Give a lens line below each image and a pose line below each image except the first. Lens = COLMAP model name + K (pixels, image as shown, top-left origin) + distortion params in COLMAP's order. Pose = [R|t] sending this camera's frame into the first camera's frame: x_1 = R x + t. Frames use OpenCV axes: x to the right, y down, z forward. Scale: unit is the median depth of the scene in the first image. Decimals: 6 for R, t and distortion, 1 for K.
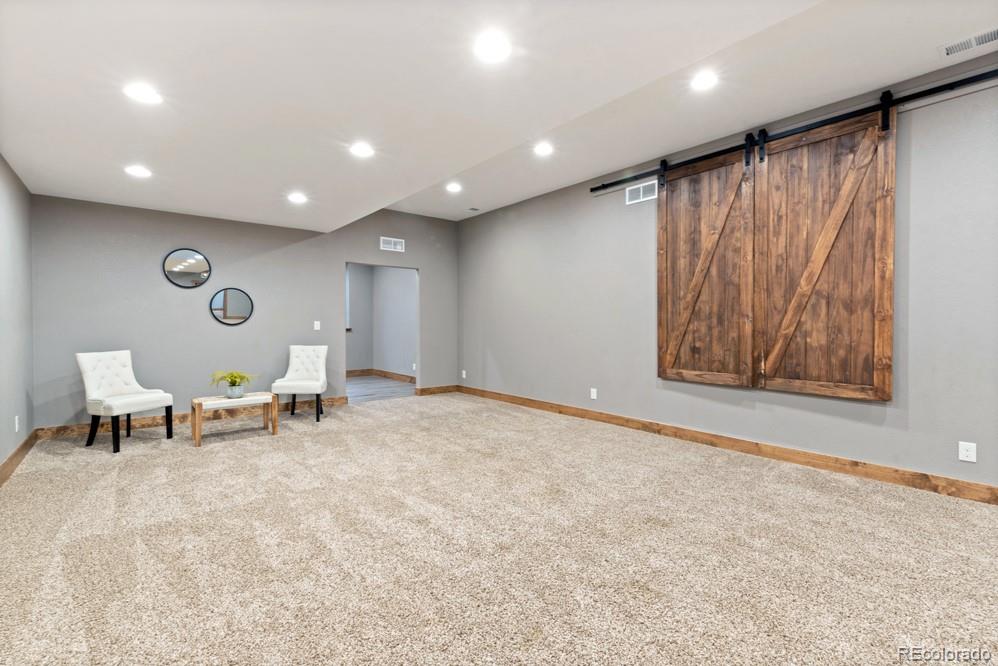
lens RADIAL K [[433.2, 0, 499.0], [0, 433.2, 333.0], [0, 0, 1]] dist [0.011230, -0.000124]
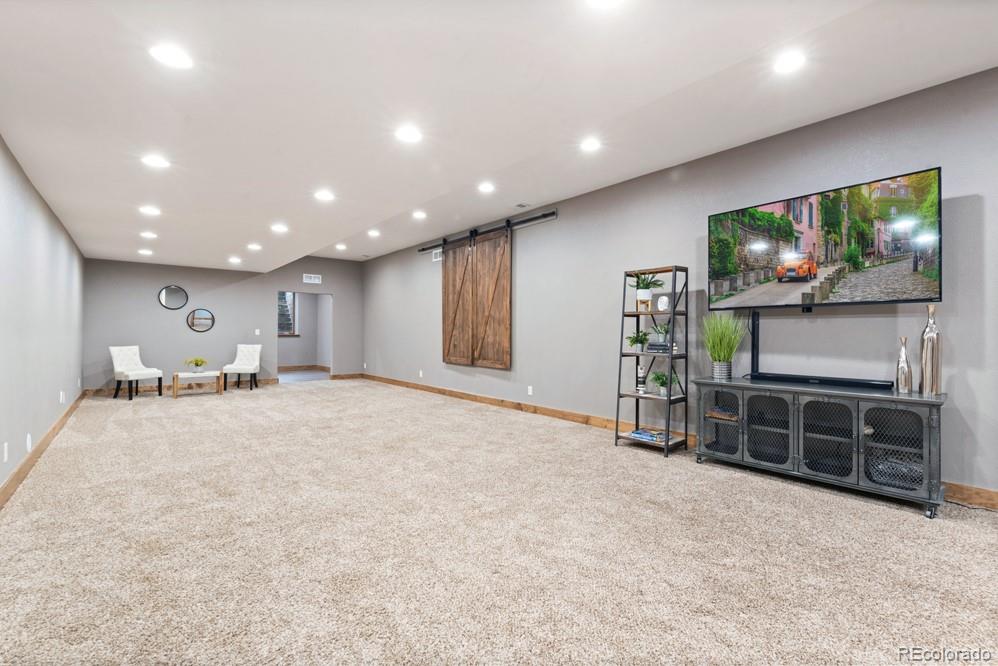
lens RADIAL K [[428.9, 0, 505.4], [0, 428.9, 331.0], [0, 0, 1]] dist [-0.001327, 0.000045]
pose [[0.999974, 0.003565, 0.006278, 0.617260], [-0.003401, 0.999656, -0.026020, 0.021909], [-0.006368, 0.025998, 0.999642, -0.732560]]
